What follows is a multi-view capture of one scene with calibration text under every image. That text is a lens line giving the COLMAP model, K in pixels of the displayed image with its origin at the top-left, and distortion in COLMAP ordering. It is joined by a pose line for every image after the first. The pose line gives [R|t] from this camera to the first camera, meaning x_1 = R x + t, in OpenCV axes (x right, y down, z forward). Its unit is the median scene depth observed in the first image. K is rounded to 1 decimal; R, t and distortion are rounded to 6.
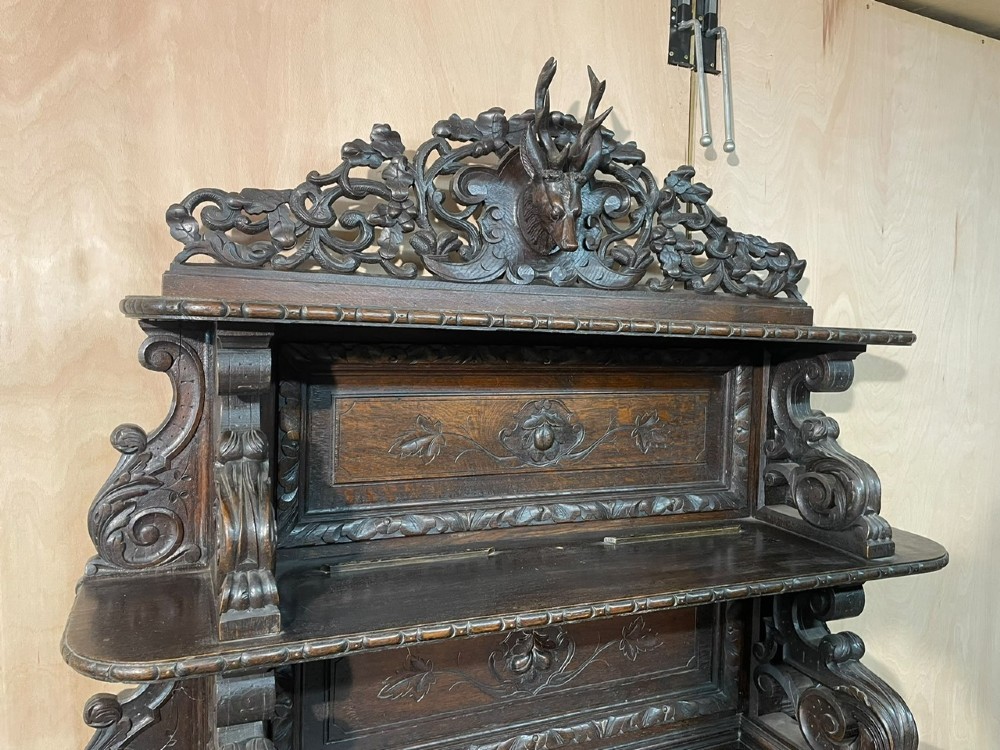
lens RADIAL K [[753.5, 0, 503.0], [0, 753.5, 368.3], [0, 0, 1]] dist [0.072632, -0.093067]
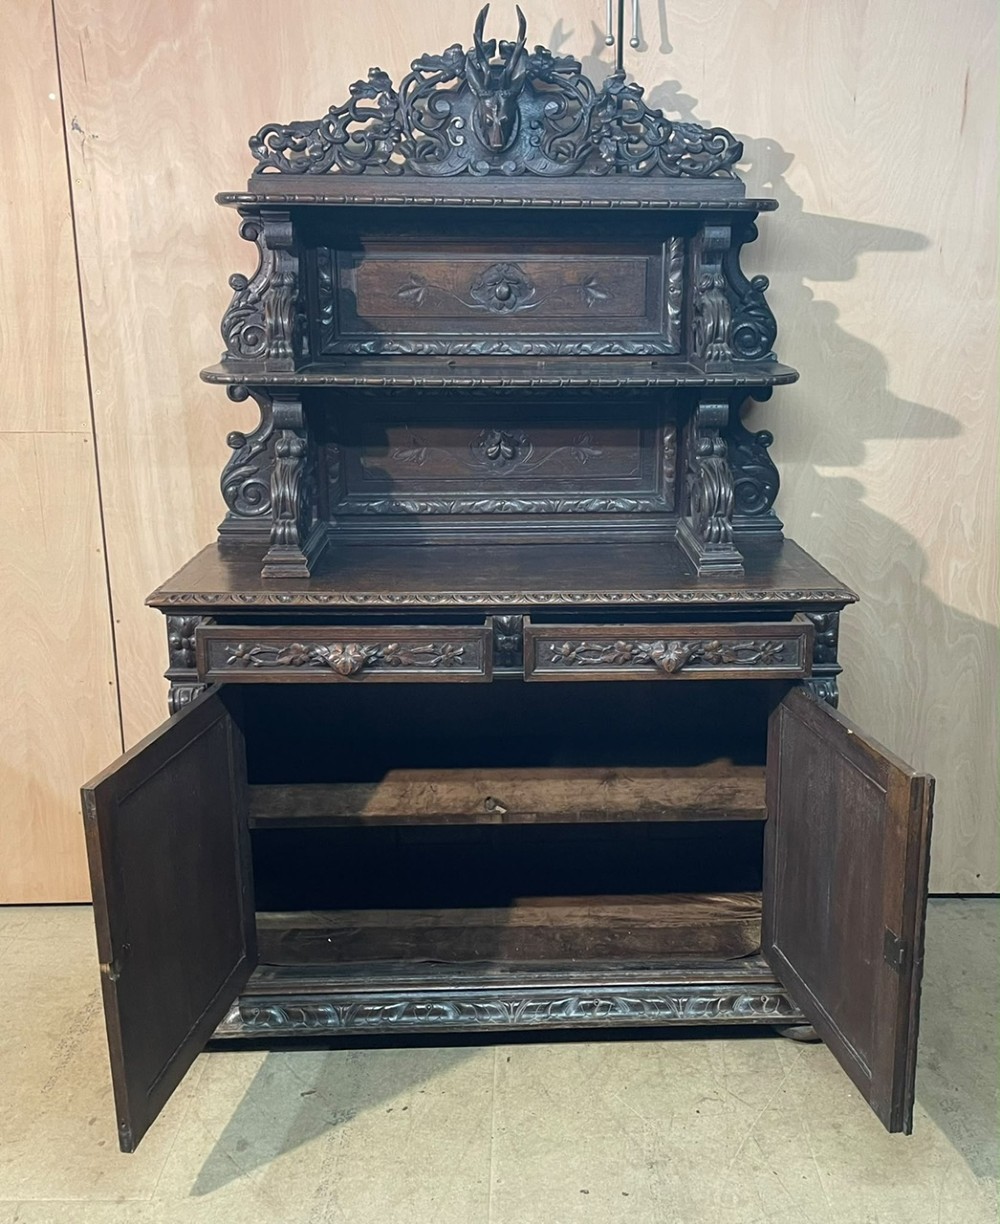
lens RADIAL K [[1212.4, 0, 539.9], [0, 1212.4, 606.5], [0, 0, 1]] dist [0.053816, 0.000000]
pose [[0.929713, 0.075730, -0.360414, 0.986362], [0.005498, 0.975667, 0.219189, 0.169294], [0.368243, -0.205765, 0.906674, -1.162648]]
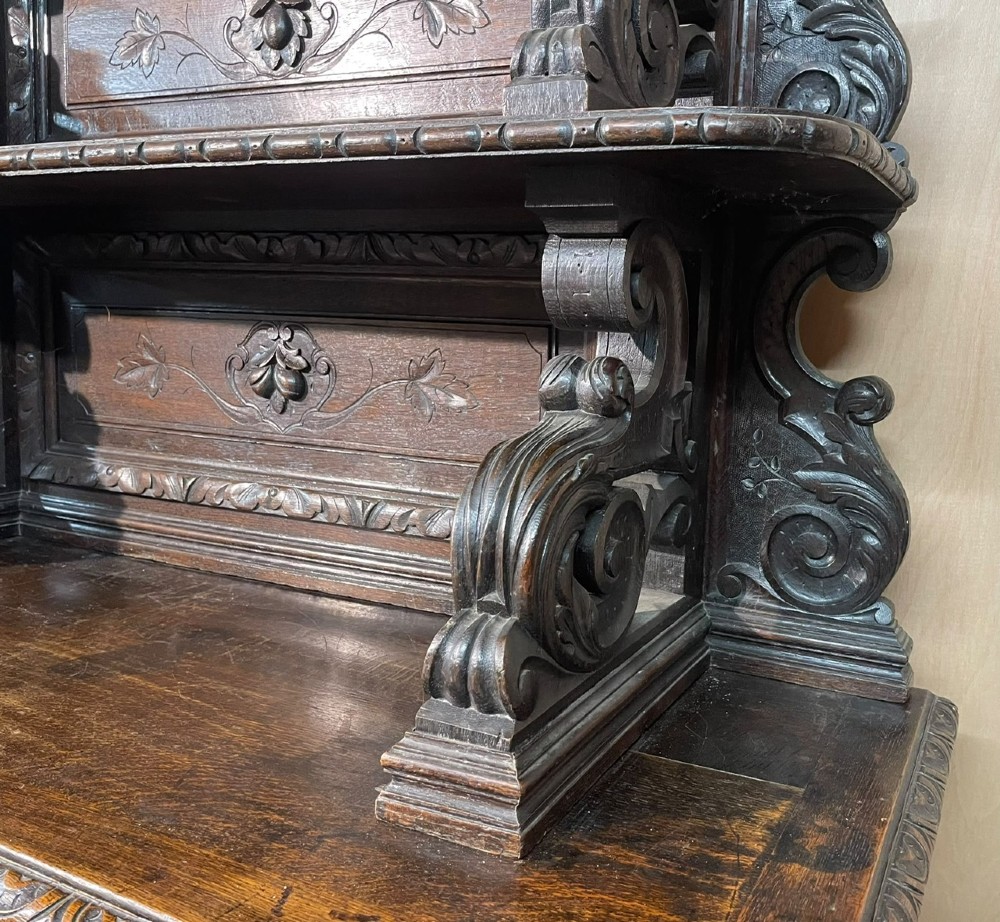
lens RADIAL K [[906.3, 0, 615.2], [0, 906.3, 463.2], [0, 0, 1]] dist [-0.034503, 0.000000]
pose [[0.676588, 0.107815, -0.728426, 0.847346], [-0.065602, 0.994115, 0.086207, 0.374604], [0.733434, -0.010541, 0.679679, 0.687360]]
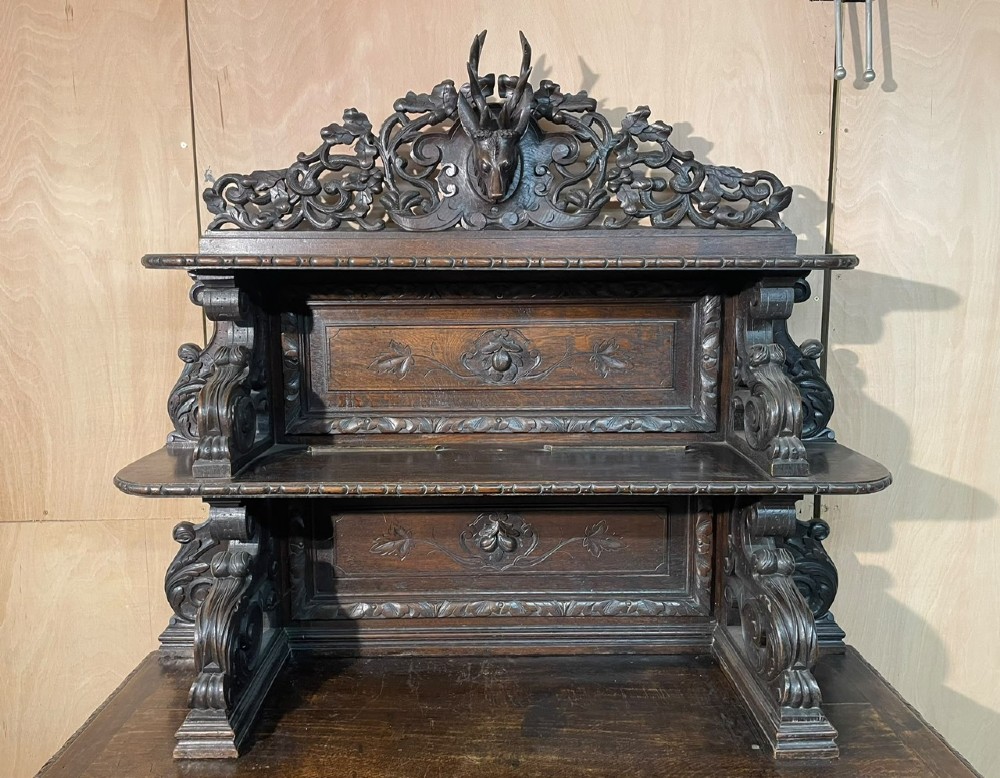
lens RADIAL K [[779.5, 0, 488.3], [0, 779.5, 389.8], [0, 0, 1]] dist [0.081552, -0.102536]
pose [[0.914855, 0.024501, -0.403038, 0.531790], [0.011682, 0.996133, 0.087074, 0.030827], [0.403613, -0.084369, 0.911031, -0.129368]]
